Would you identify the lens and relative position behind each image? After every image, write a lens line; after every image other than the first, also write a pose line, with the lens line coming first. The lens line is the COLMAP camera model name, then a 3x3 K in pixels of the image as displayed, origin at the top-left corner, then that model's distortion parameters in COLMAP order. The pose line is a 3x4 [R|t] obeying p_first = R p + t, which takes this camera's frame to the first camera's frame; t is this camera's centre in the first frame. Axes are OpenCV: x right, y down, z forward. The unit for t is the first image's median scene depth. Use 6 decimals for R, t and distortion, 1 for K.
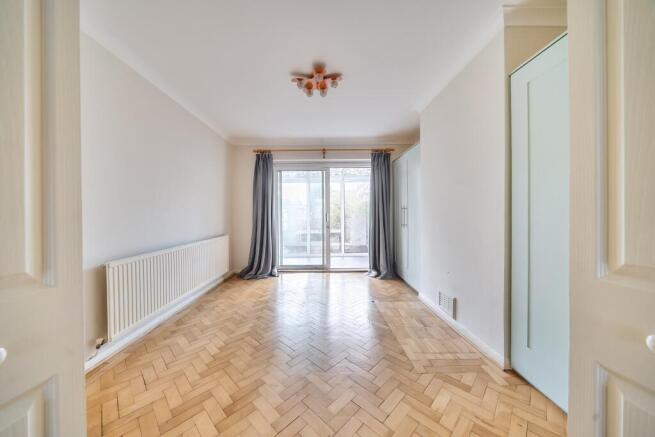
lens RADIAL K [[227.1, 0, 326.3], [0, 227.1, 216.6], [0, 0, 1]] dist [-0.000632, -0.000077]
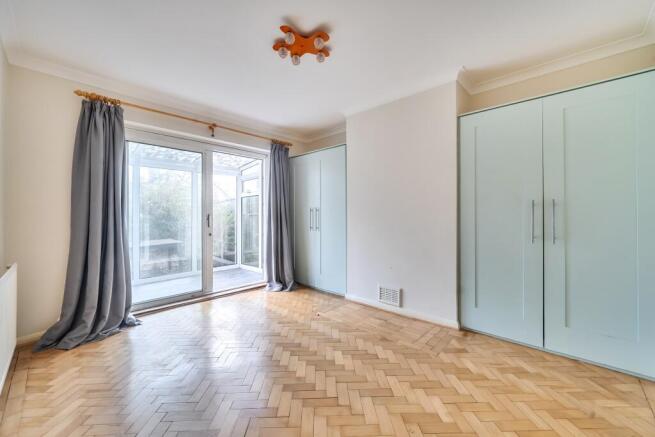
lens RADIAL K [[261.3, 0, 328.4], [0, 261.3, 215.9], [0, 0, 1]] dist [-0.001403, 0.000058]
pose [[0.689319, 0.005504, 0.724437, -0.356051], [0.006386, 0.999886, -0.013673, 0.001780], [-0.724429, 0.014051, 0.689206, 0.188905]]
